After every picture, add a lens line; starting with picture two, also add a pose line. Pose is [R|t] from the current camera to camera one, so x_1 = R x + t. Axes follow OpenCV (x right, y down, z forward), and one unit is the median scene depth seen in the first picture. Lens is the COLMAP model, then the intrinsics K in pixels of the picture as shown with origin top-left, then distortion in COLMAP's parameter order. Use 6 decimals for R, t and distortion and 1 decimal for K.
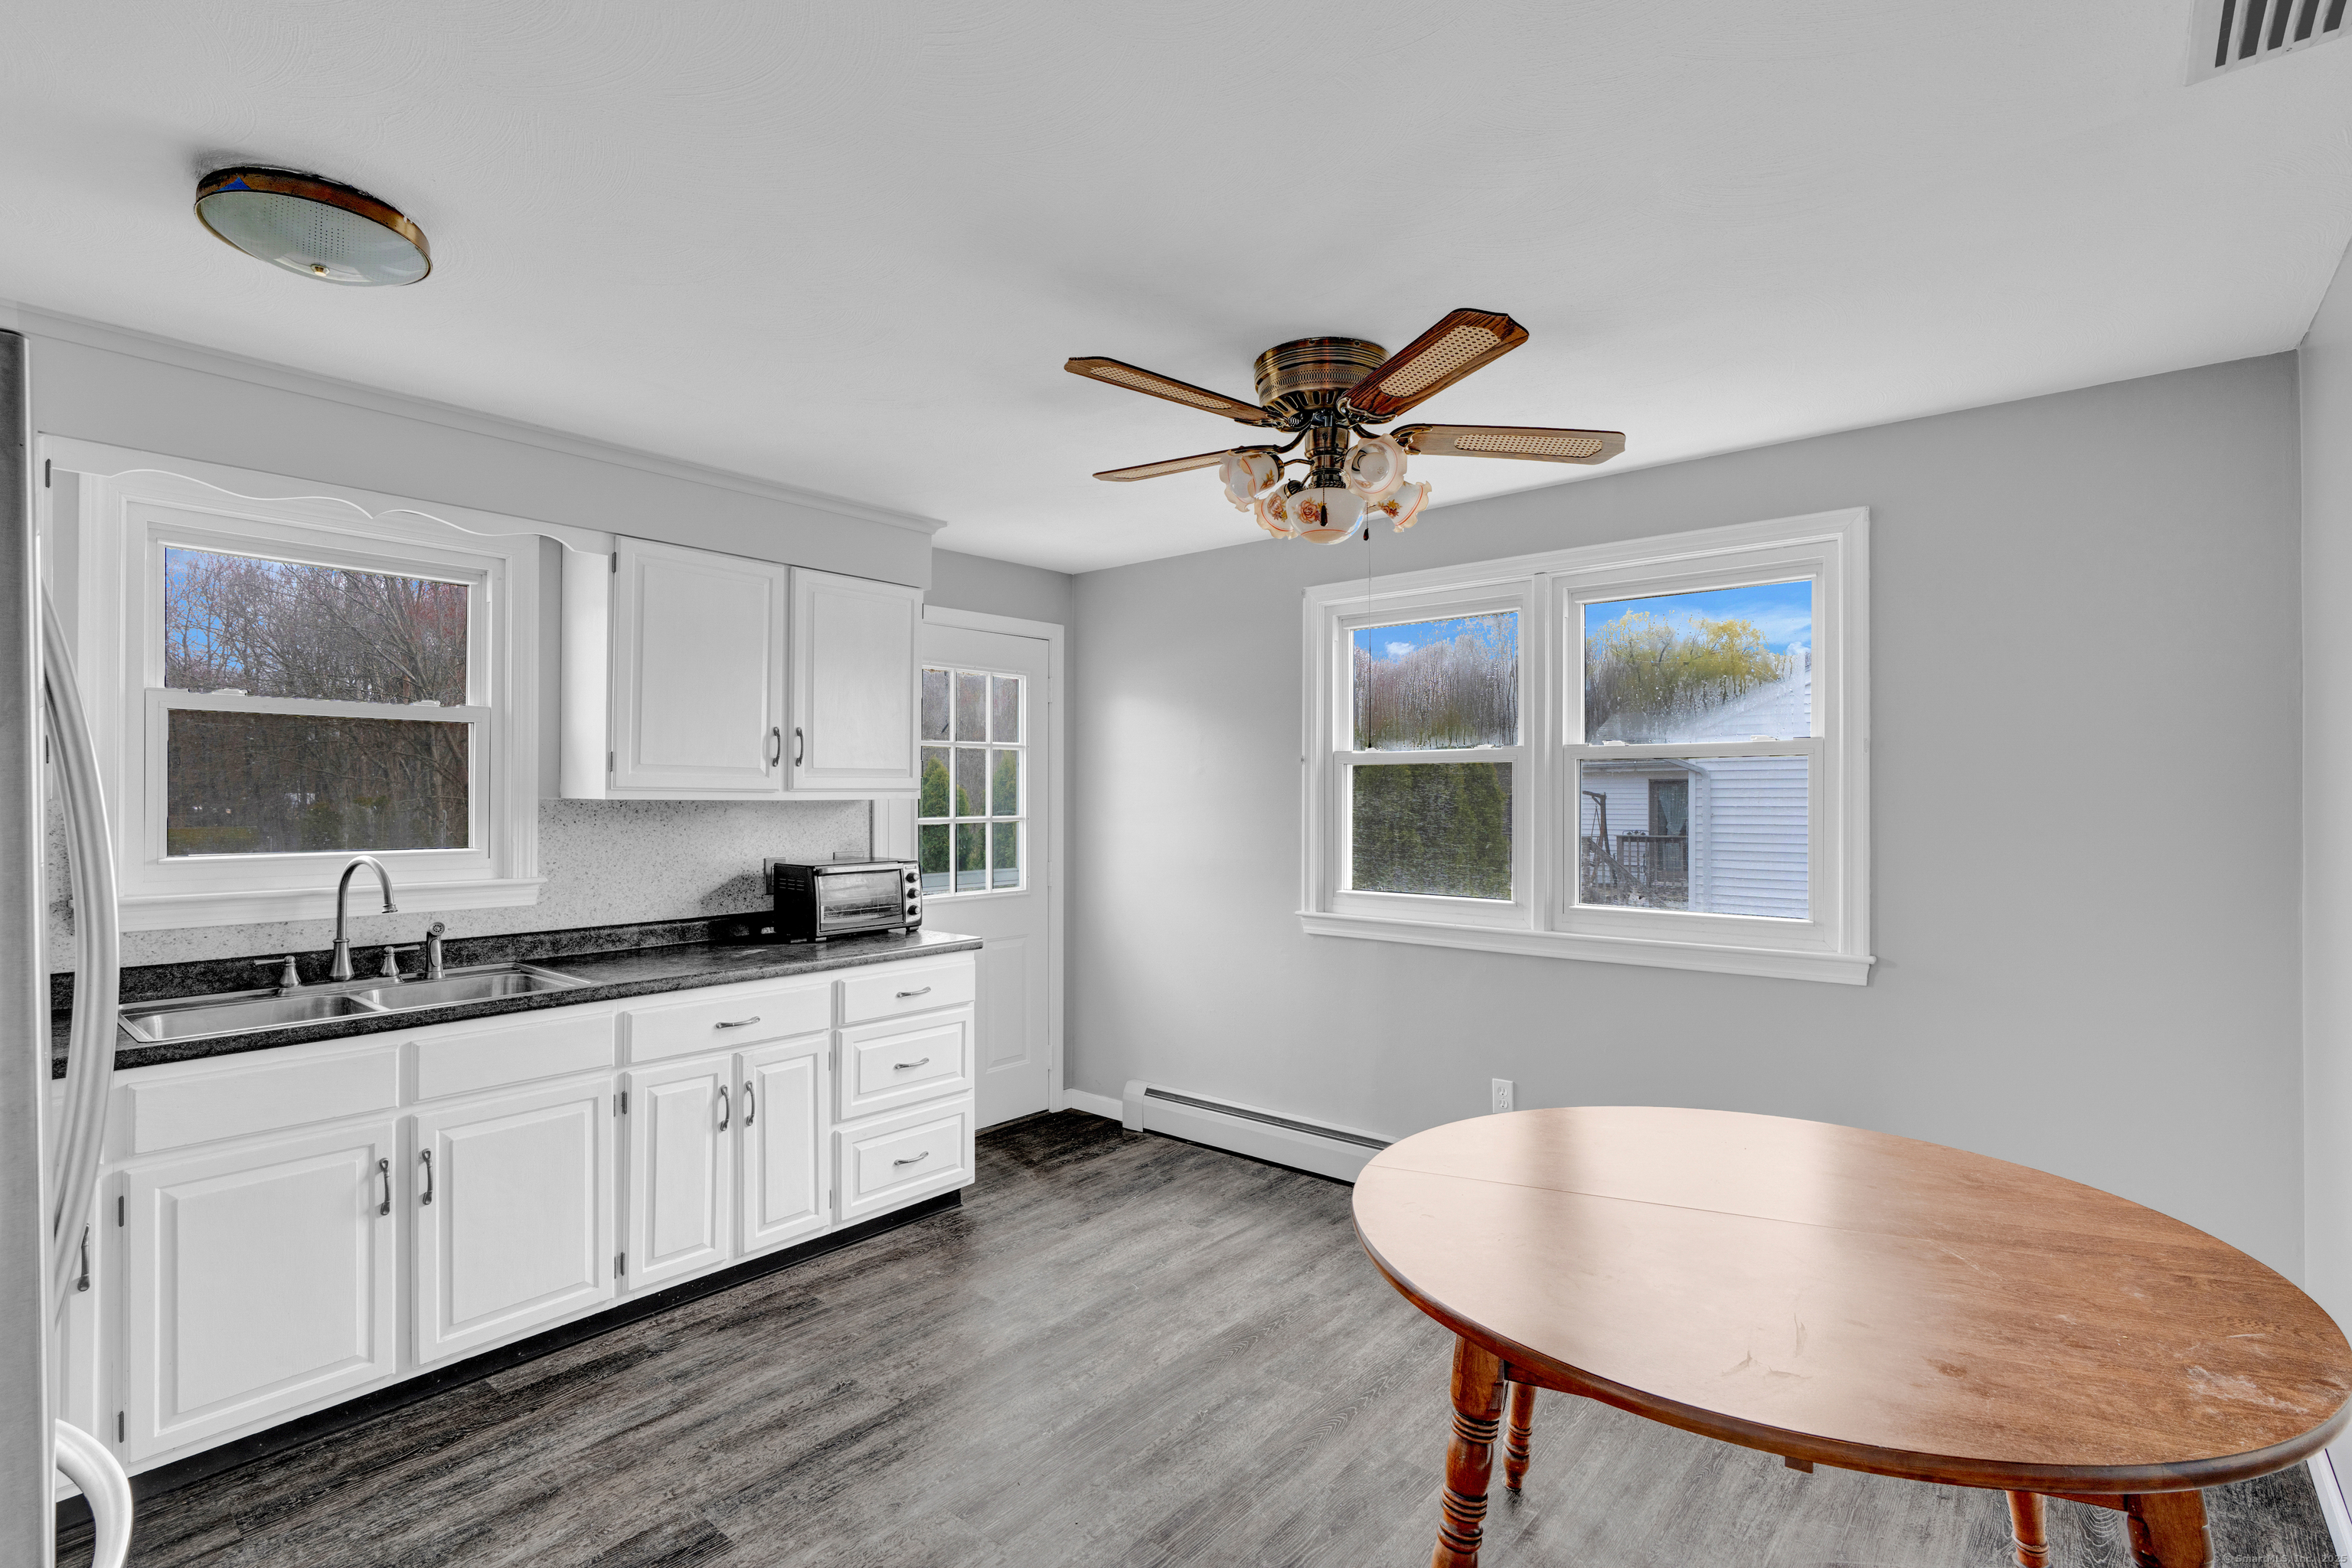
lens RADIAL K [[1106.8, 0, 1183.4], [0, 1106.8, 788.4], [0, 0, 1]] dist [-0.001130, 0.001520]
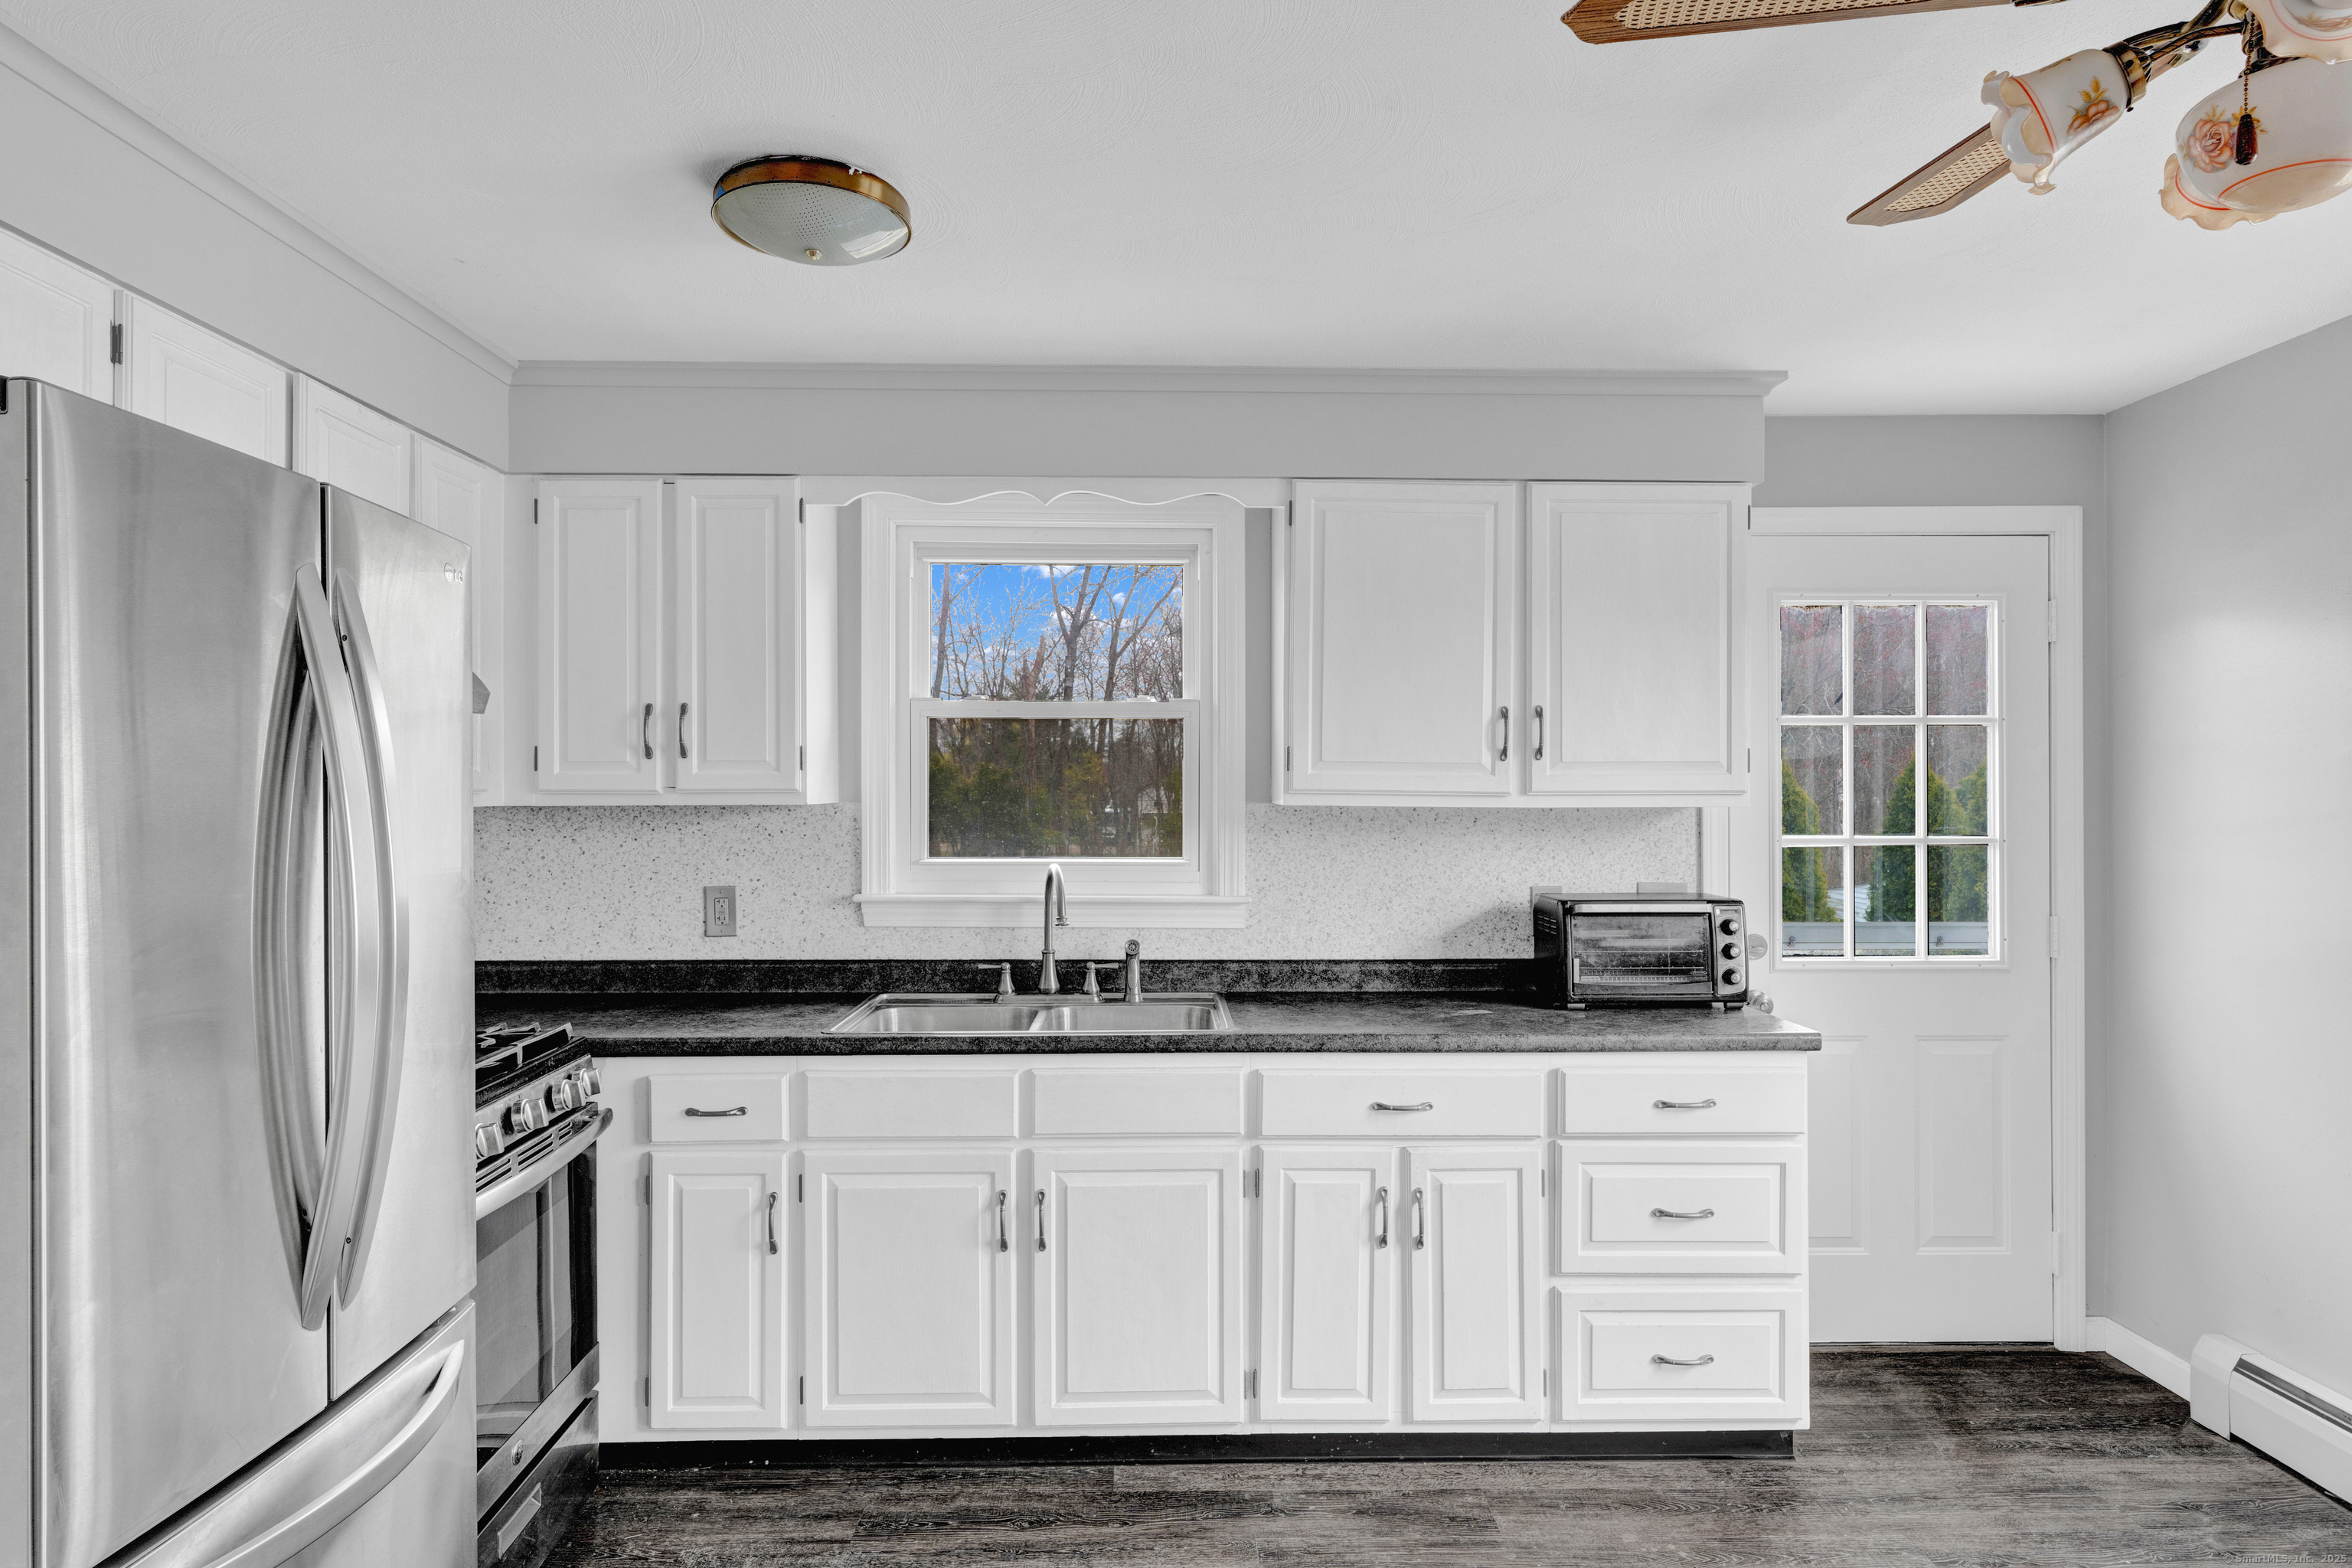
lens RADIAL K [[1388.3, 0, 1176.0], [0, 1388.3, 784.0], [0, 0, 1]] dist [-0.002803, 0.003176]
pose [[0.653380, -0.006652, -0.757001, 0.207037], [0.003004, 0.999976, -0.006195, 0.000360], [0.757024, 0.001774, 0.653384, 0.278335]]
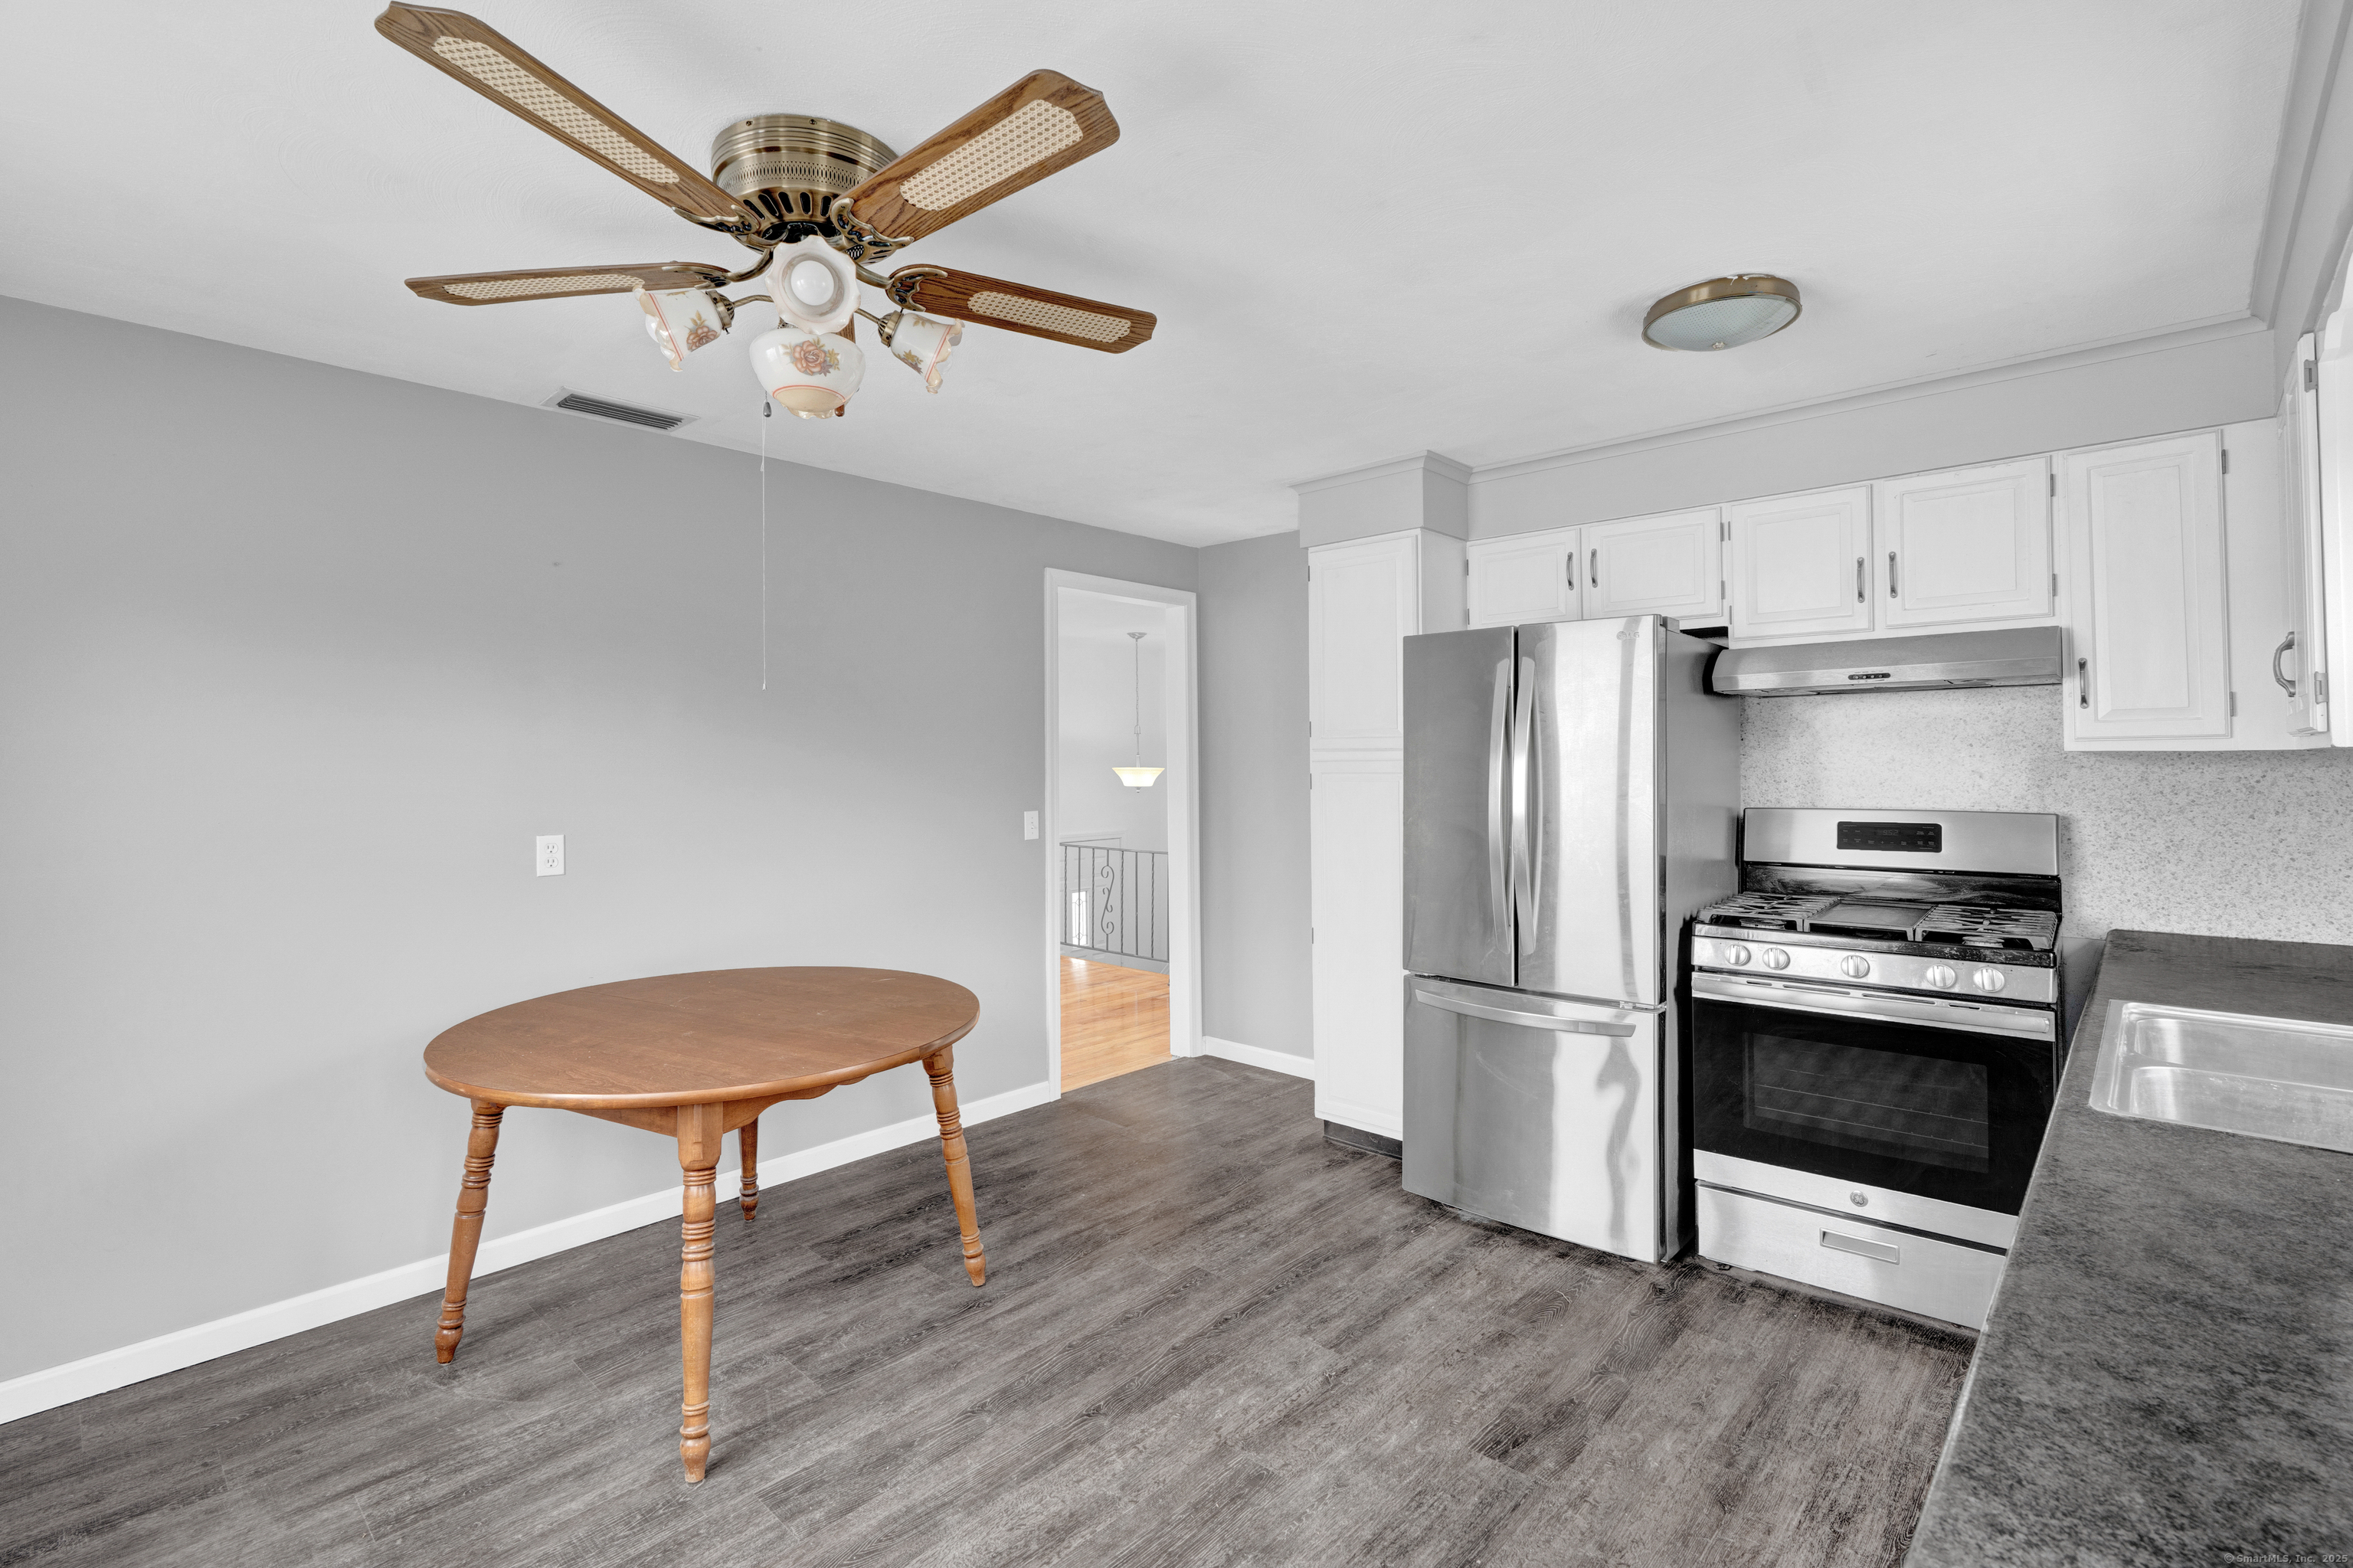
lens RADIAL K [[1067.5, 0, 1181.5], [0, 1067.5, 749.0], [0, 0, 1]] dist [0.000476, 0.000199]
pose [[-0.998857, 0.008291, 0.047083, -0.123817], [0.007608, 0.999864, -0.014652, 0.013810], [-0.047198, -0.014277, -0.998784, 1.410461]]
